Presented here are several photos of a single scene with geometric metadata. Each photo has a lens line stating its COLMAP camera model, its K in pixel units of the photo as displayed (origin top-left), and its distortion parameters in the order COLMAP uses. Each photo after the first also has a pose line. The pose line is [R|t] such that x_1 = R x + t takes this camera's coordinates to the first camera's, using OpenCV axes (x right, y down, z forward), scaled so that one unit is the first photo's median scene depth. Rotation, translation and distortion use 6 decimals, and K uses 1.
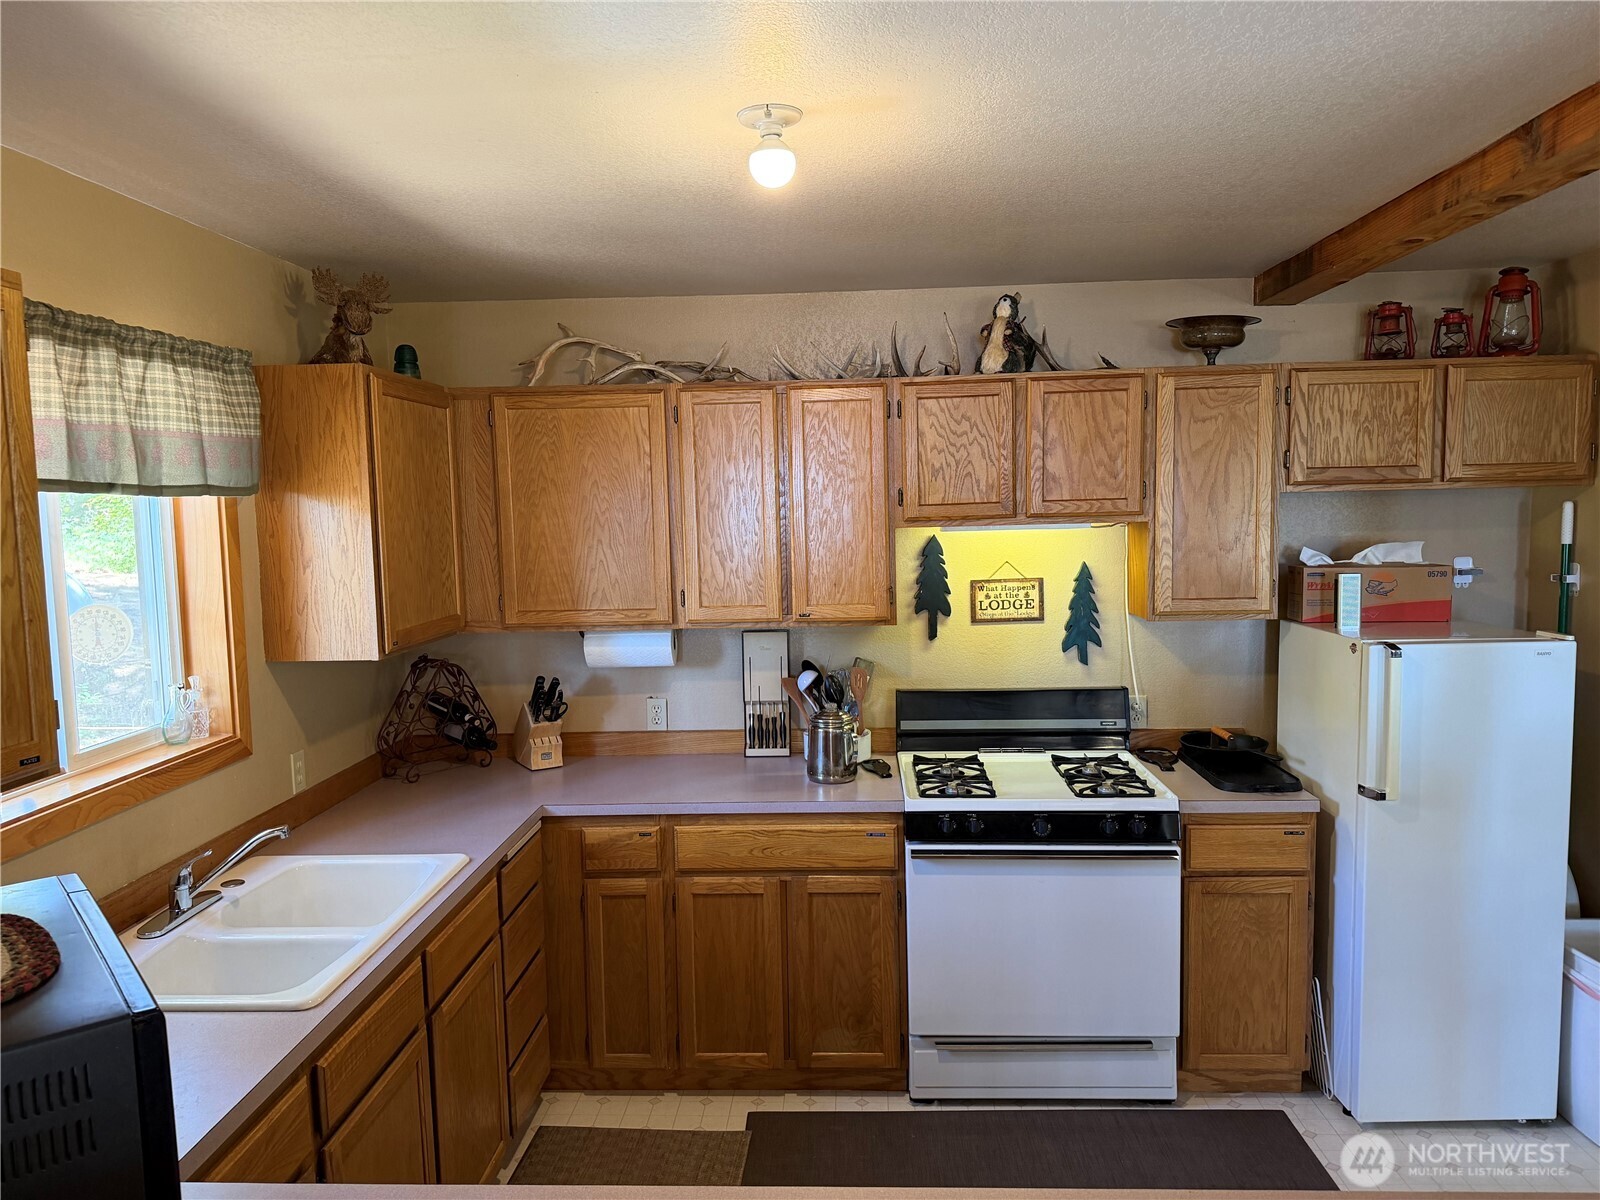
lens RADIAL K [[1105.9, 0, 800.4], [0, 1105.9, 596.4], [0, 0, 1]] dist [0.043908, -0.001205]
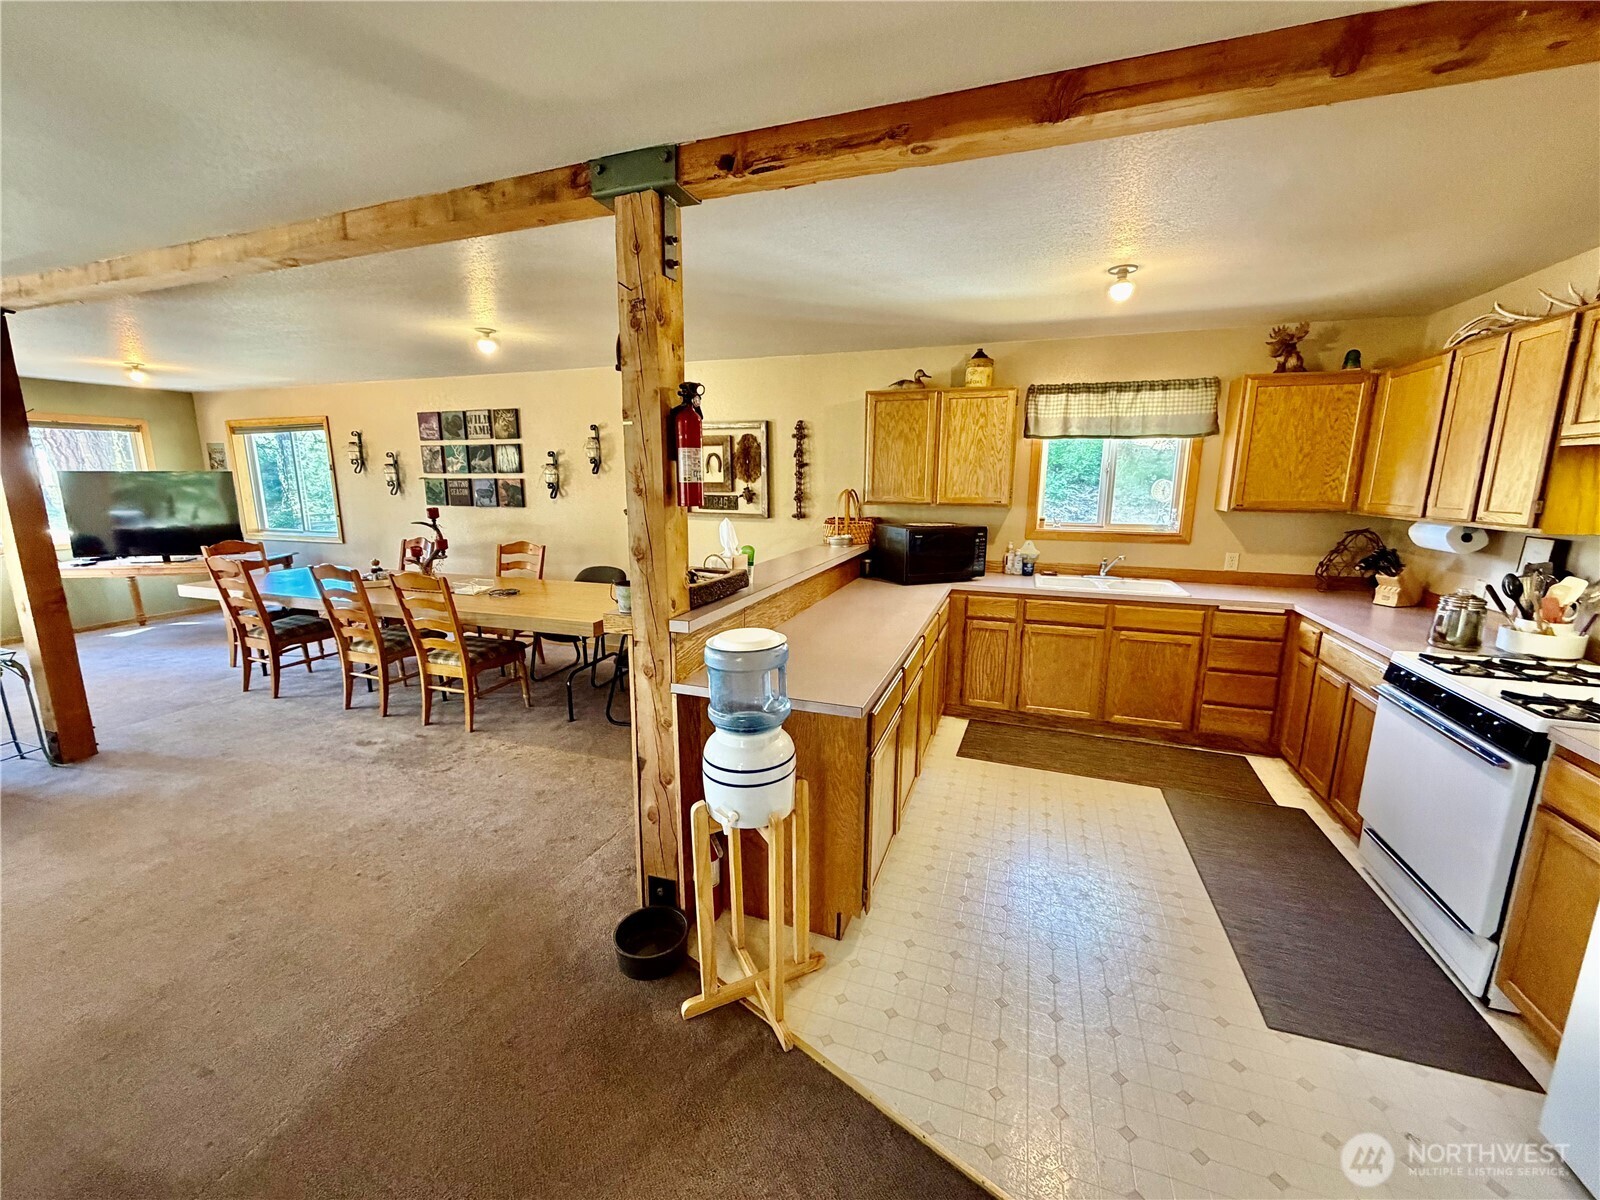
lens RADIAL K [[640.7, 0, 775.3], [0, 640.7, 587.6], [0, 0, 1]] dist [0.000646, 0.000382]
pose [[-0.316239, 0.190119, -0.929434, 0.926648], [-0.078537, 0.971104, 0.225365, -0.009534], [0.945423, 0.144264, -0.292170, 0.446138]]
